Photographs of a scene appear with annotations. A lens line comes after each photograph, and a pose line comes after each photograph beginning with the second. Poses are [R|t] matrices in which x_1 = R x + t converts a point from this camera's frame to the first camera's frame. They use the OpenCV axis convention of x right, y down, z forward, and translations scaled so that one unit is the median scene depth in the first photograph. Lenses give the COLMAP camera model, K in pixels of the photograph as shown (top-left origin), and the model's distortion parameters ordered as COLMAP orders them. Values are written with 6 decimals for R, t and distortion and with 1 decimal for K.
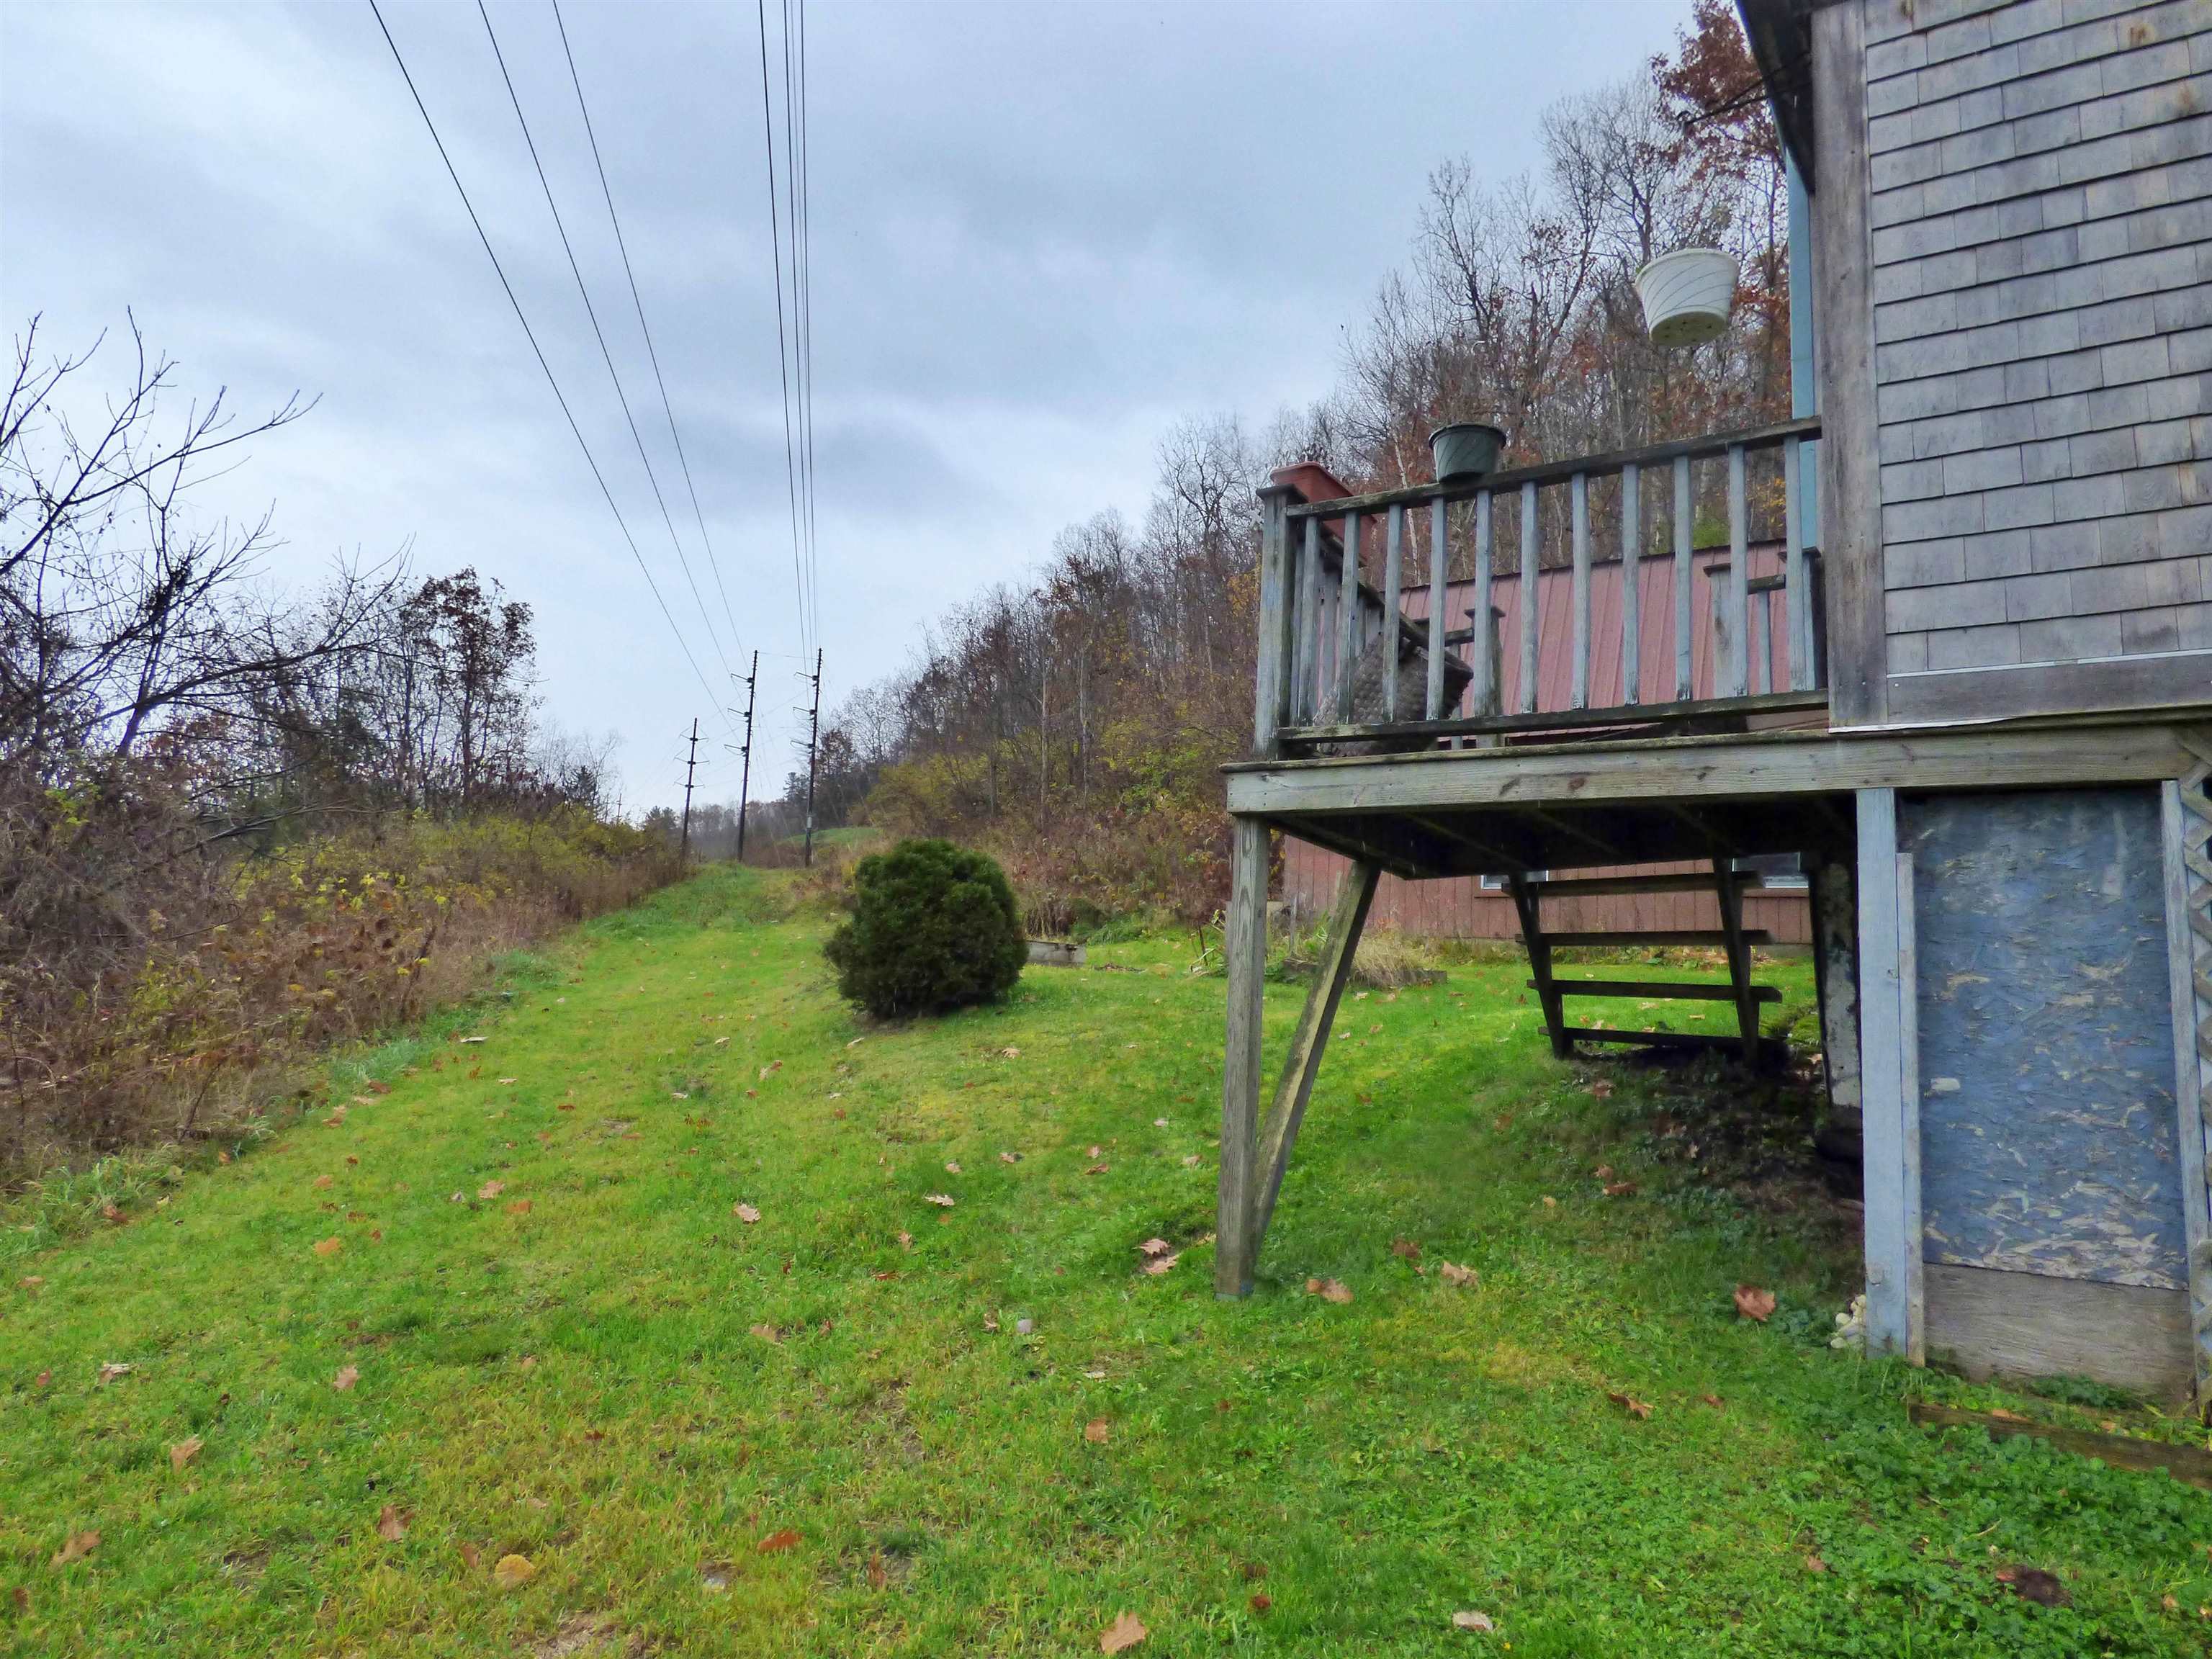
lens RADIAL K [[1393.7, 0, 1114.2], [0, 1393.7, 824.4], [0, 0, 1]] dist [-0.004303, -0.001243]
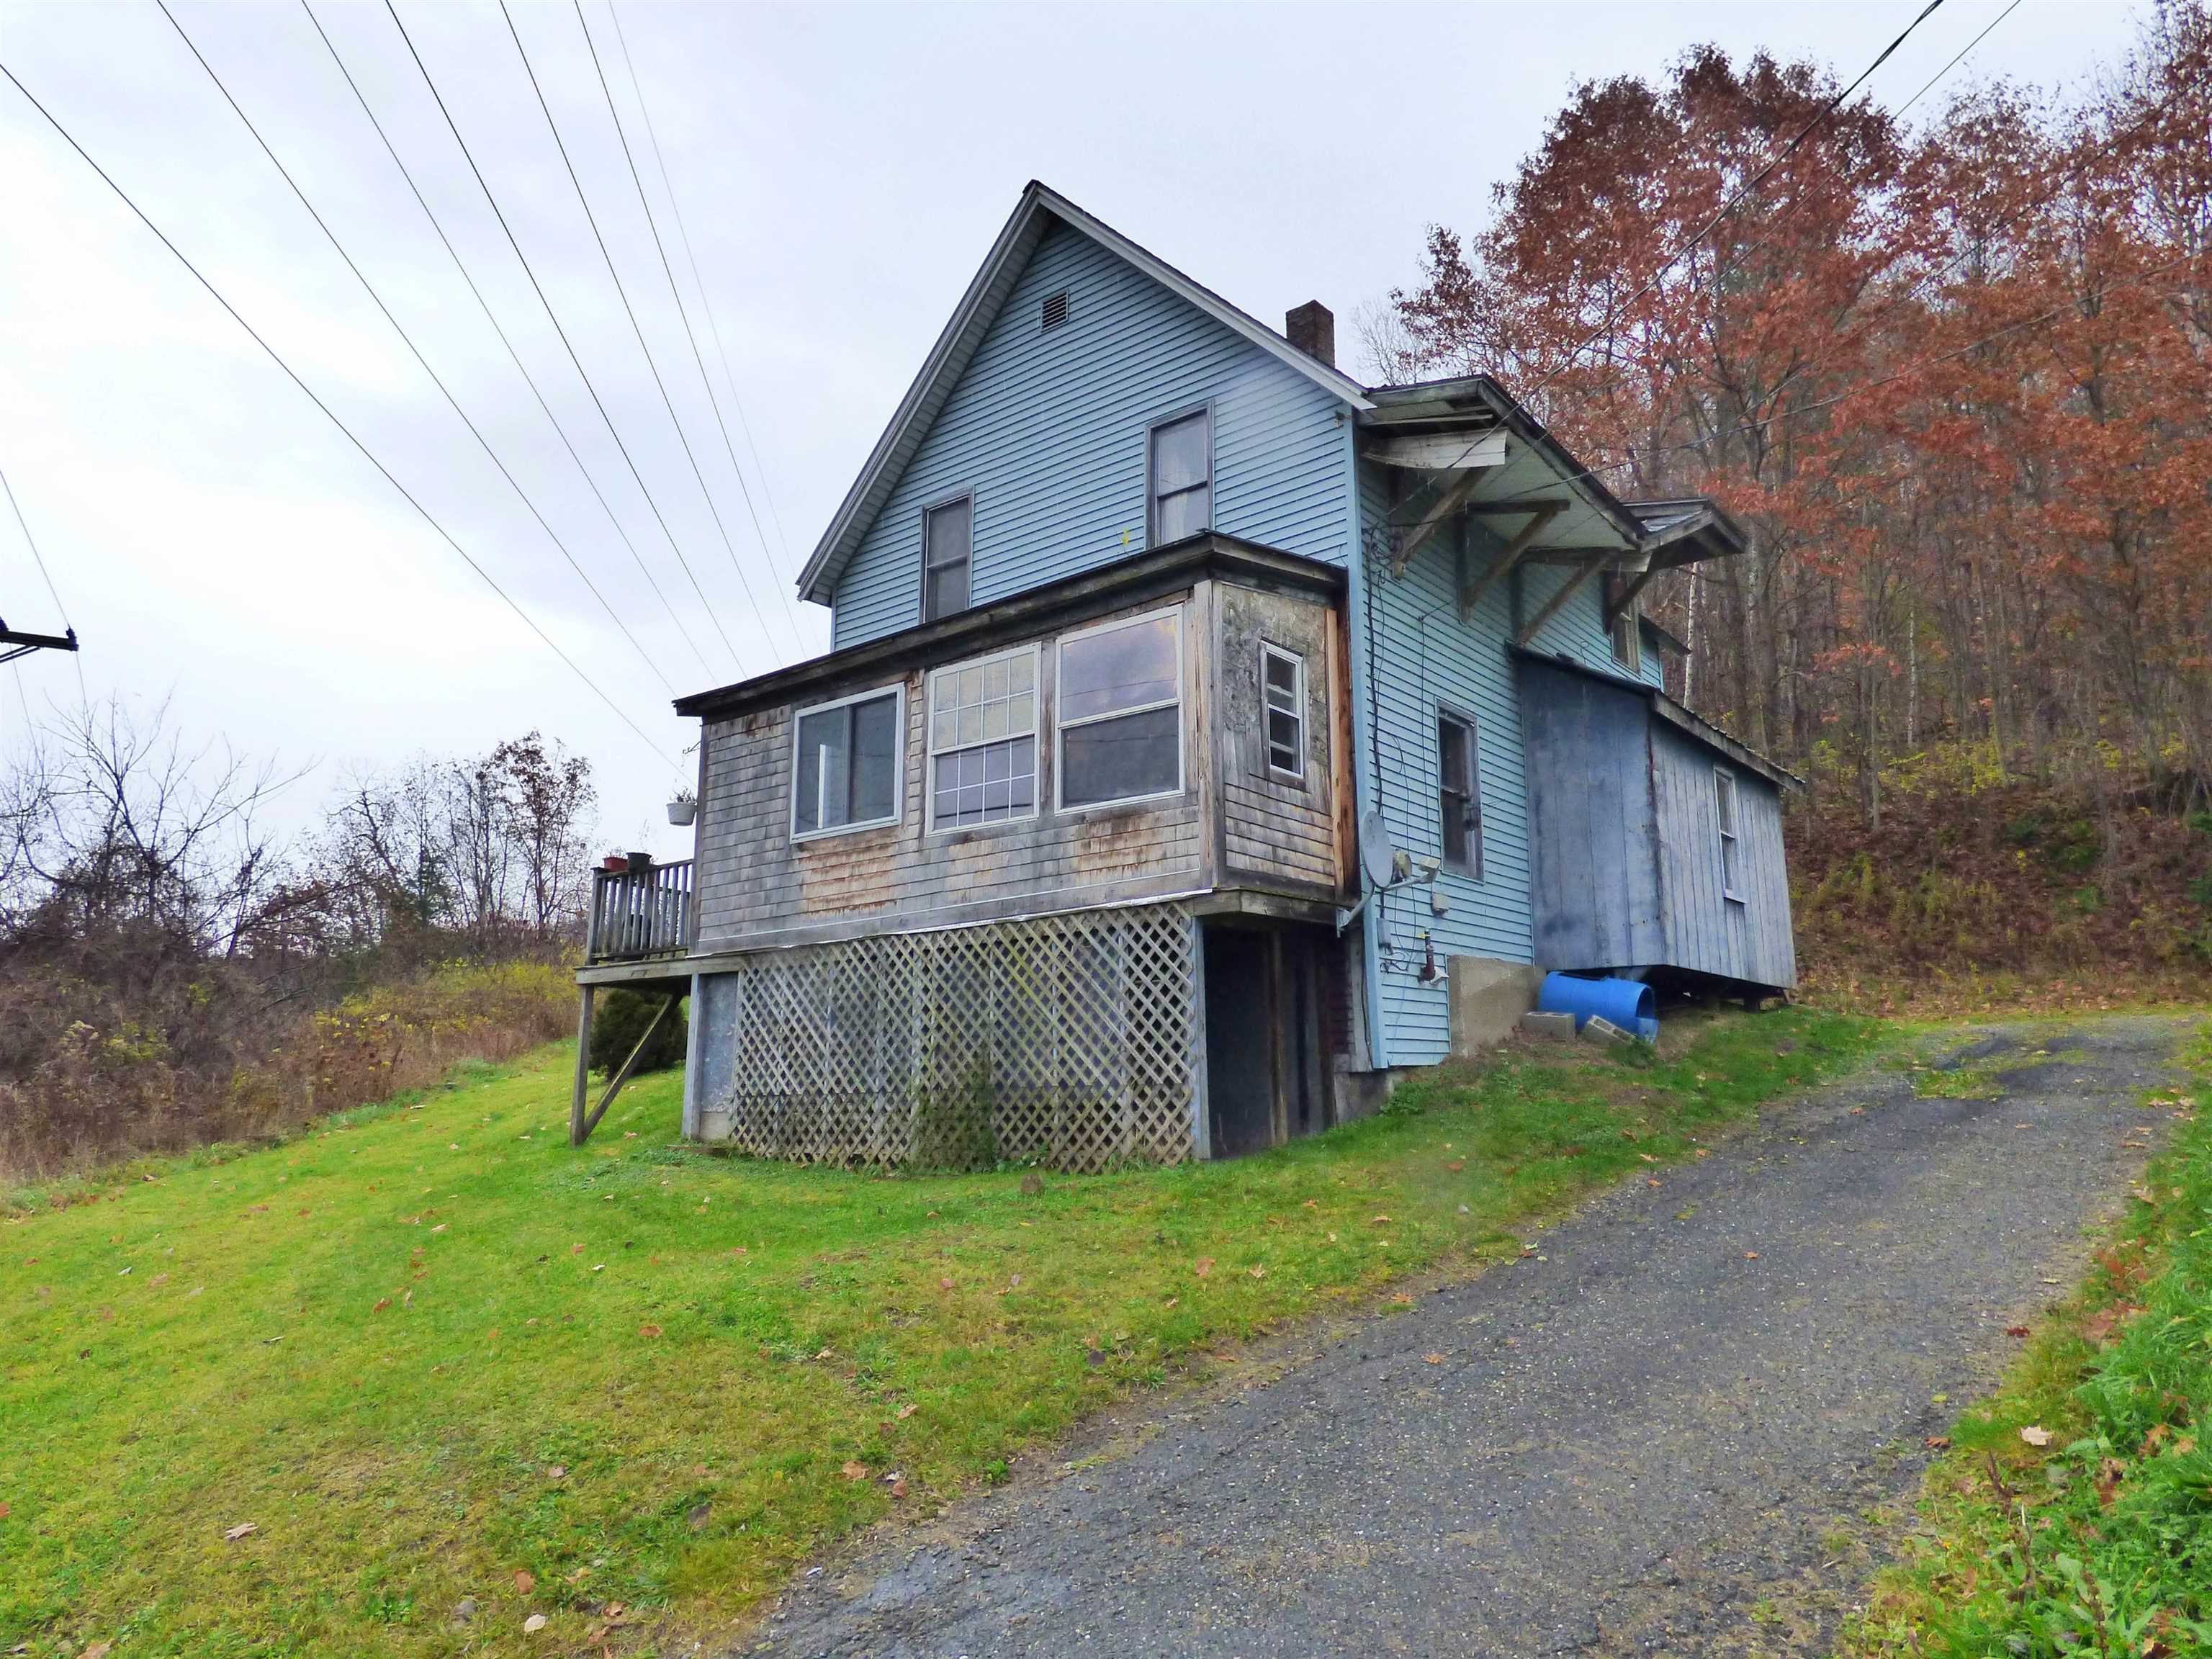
lens RADIAL K [[1454.9, 0, 1095.5], [0, 1454.9, 821.9], [0, 0, 1]] dist [-0.004367, -0.002553]
pose [[0.993426, -0.066793, -0.092967, 0.117186], [0.060725, 0.995927, -0.066646, -0.006227], [0.097040, 0.060563, 0.993436, -0.153320]]
